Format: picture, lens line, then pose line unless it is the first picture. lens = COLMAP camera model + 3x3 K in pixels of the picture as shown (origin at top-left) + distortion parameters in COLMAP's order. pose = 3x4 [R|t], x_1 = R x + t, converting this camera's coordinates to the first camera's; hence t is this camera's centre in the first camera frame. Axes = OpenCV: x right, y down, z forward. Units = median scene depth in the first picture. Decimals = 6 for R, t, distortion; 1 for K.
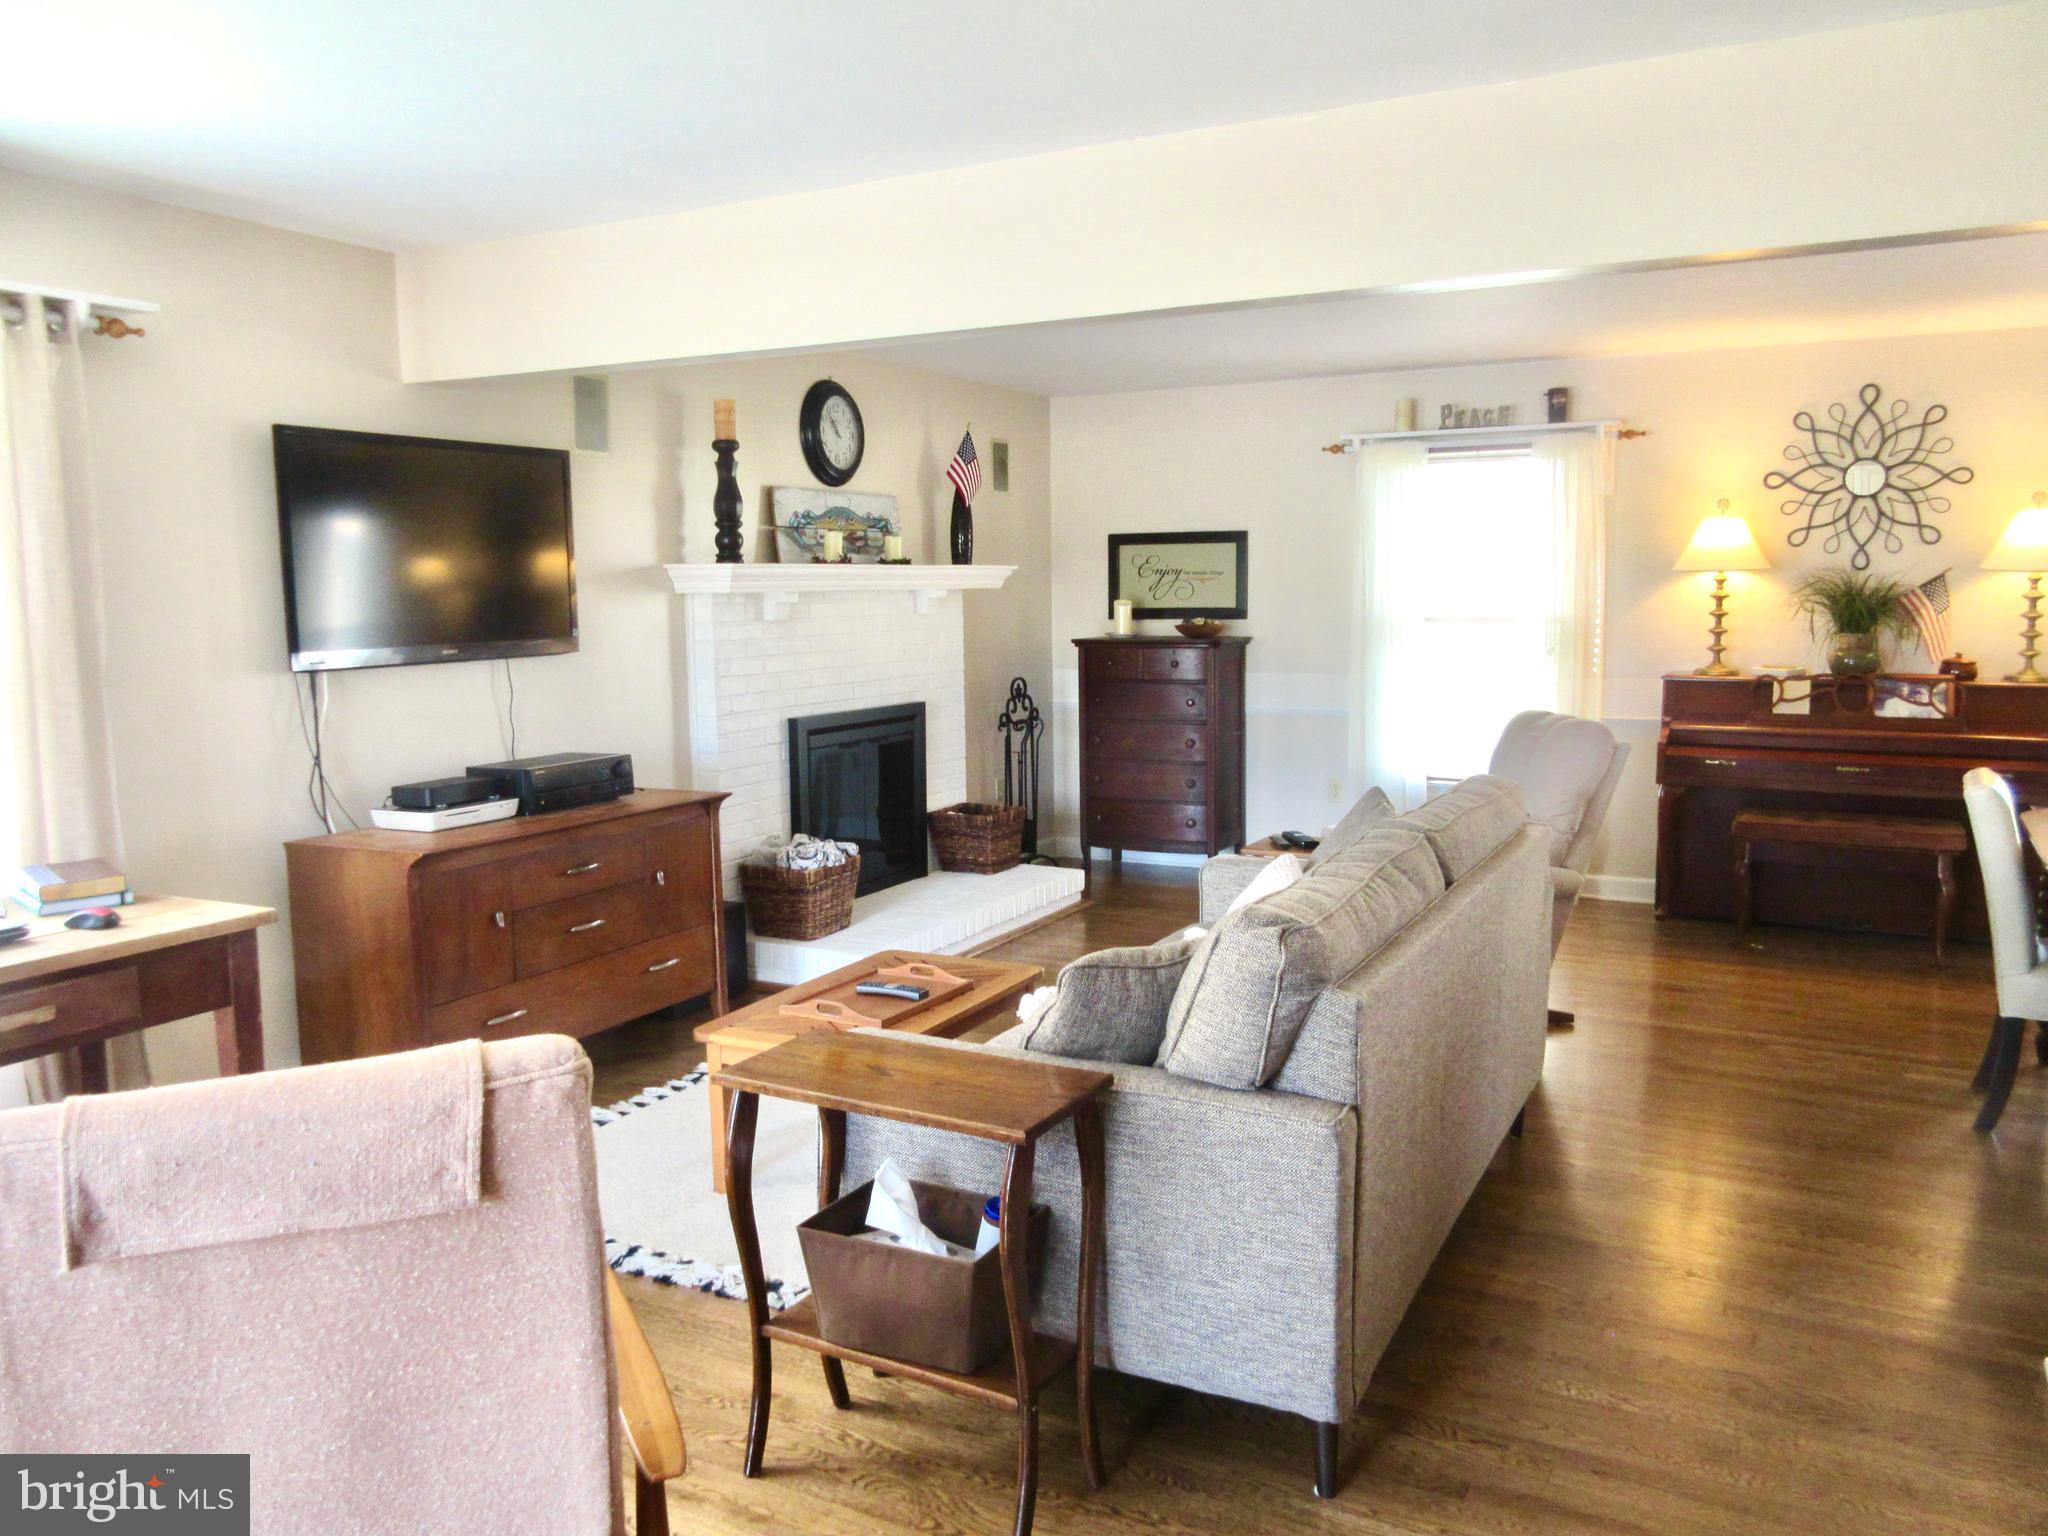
lens RADIAL K [[1534.8, 0, 1020.5], [0, 1534.8, 757.7], [0, 0, 1]] dist [-0.012021, 0.008411]
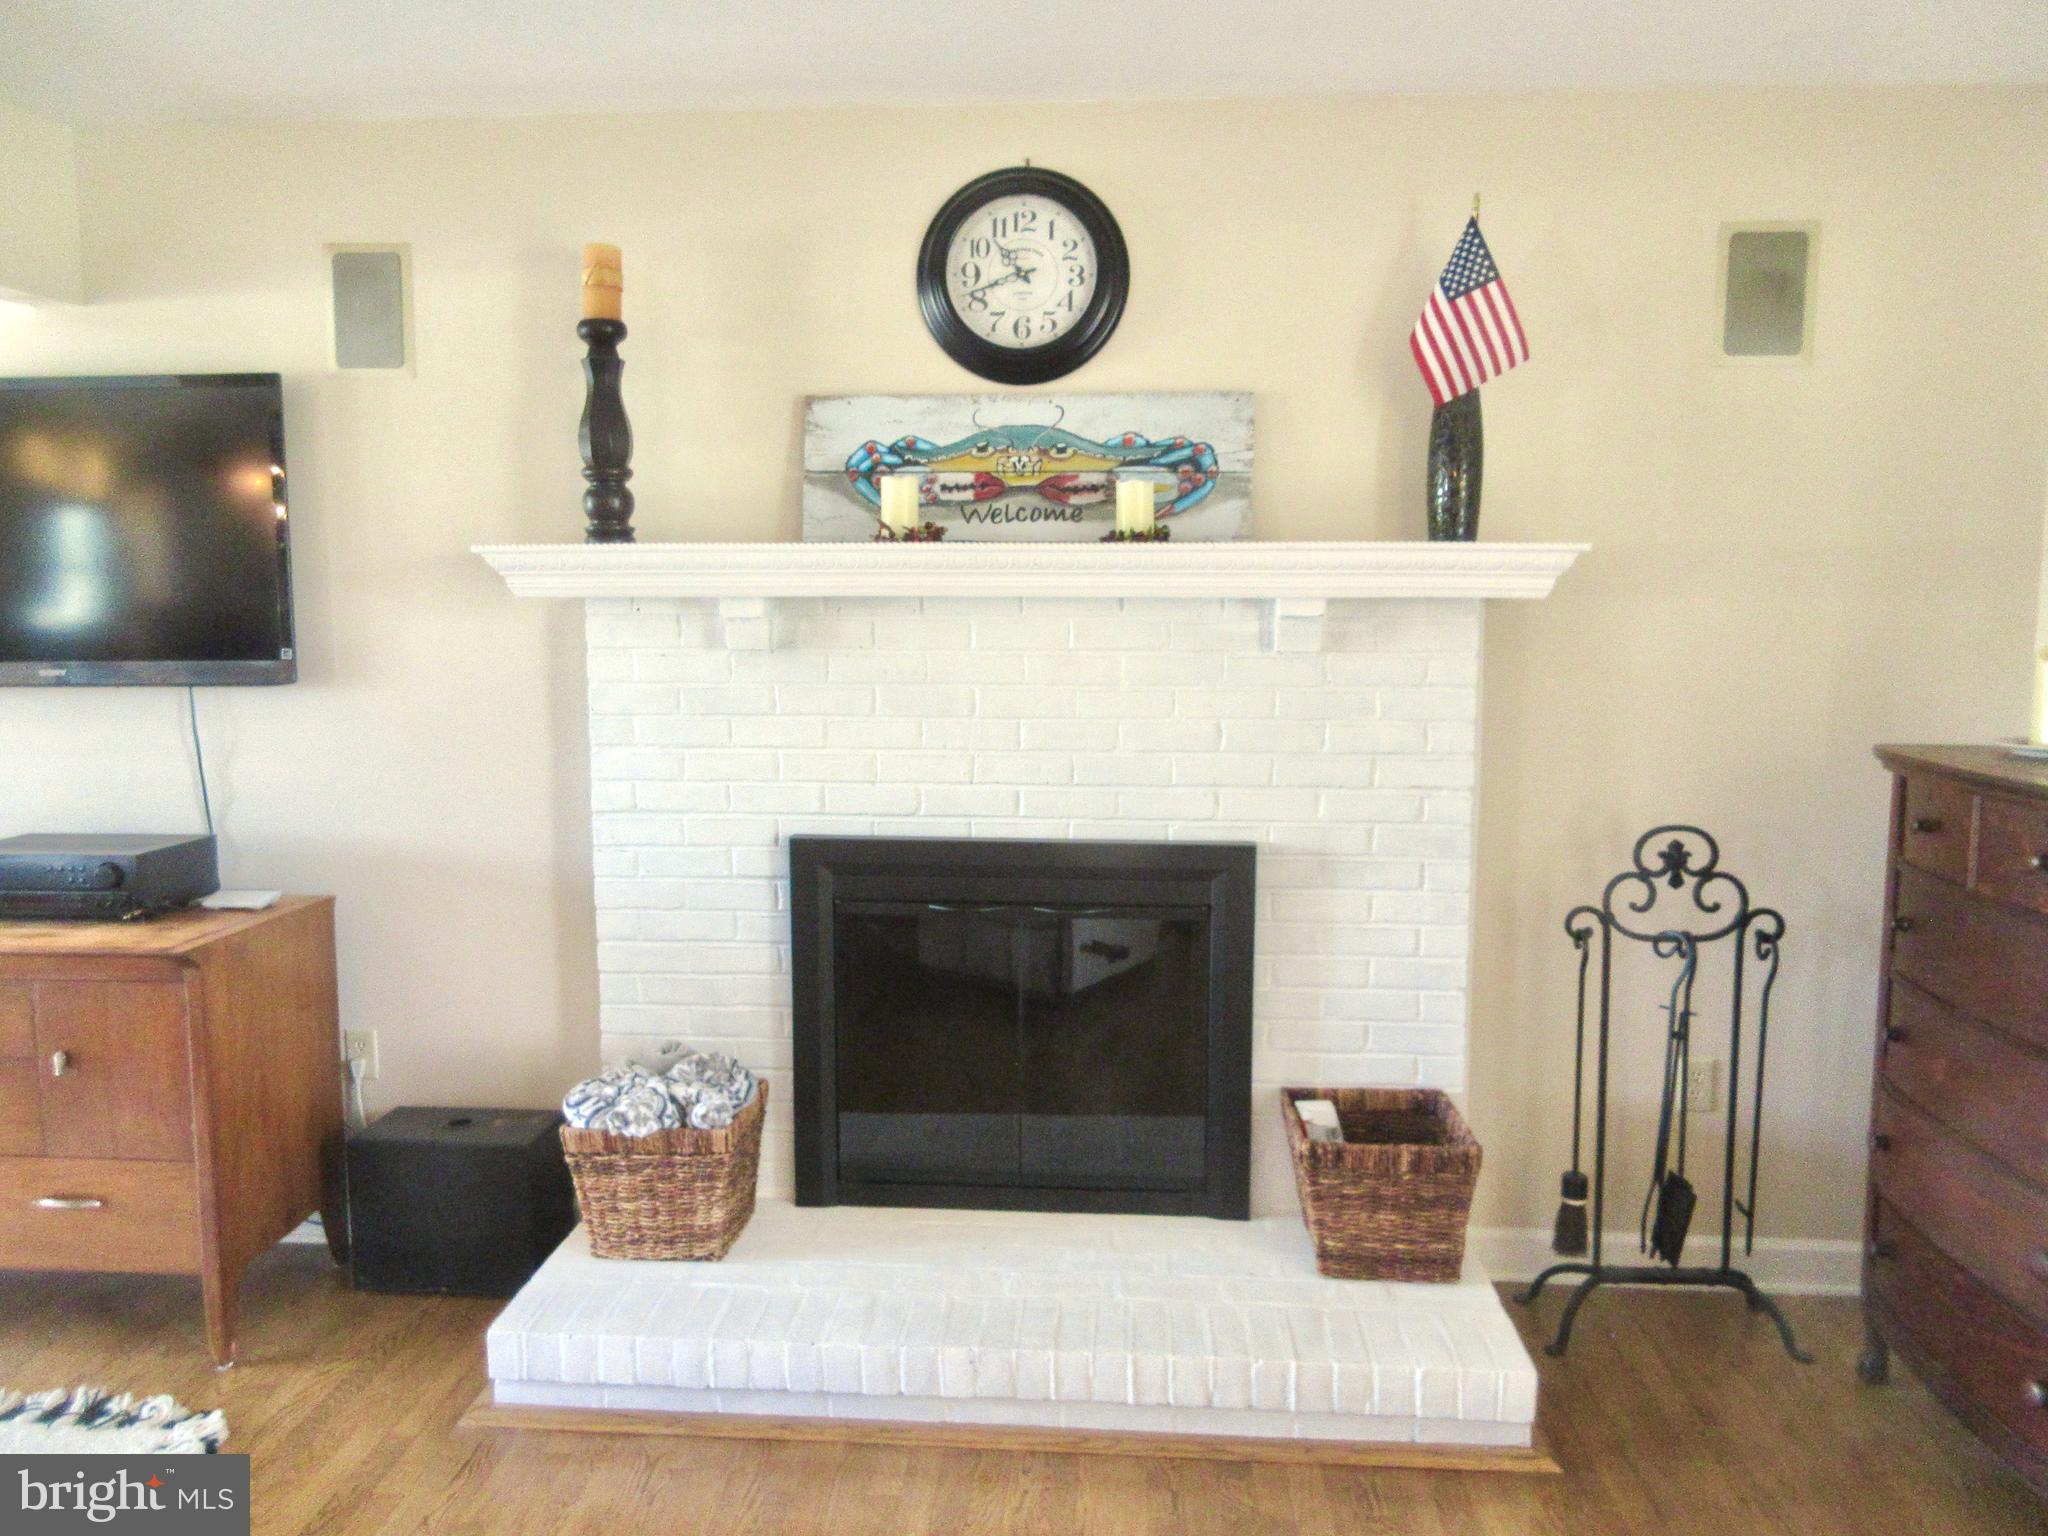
lens RADIAL K [[1534.8, 0, 1020.5], [0, 1534.8, 757.7], [0, 0, 1]] dist [-0.012021, 0.008411]
pose [[0.397219, 0.119831, -0.909867, 0.337001], [-0.110615, 0.990462, 0.082155, -0.097294], [0.911033, 0.068012, 0.406686, 0.796964]]
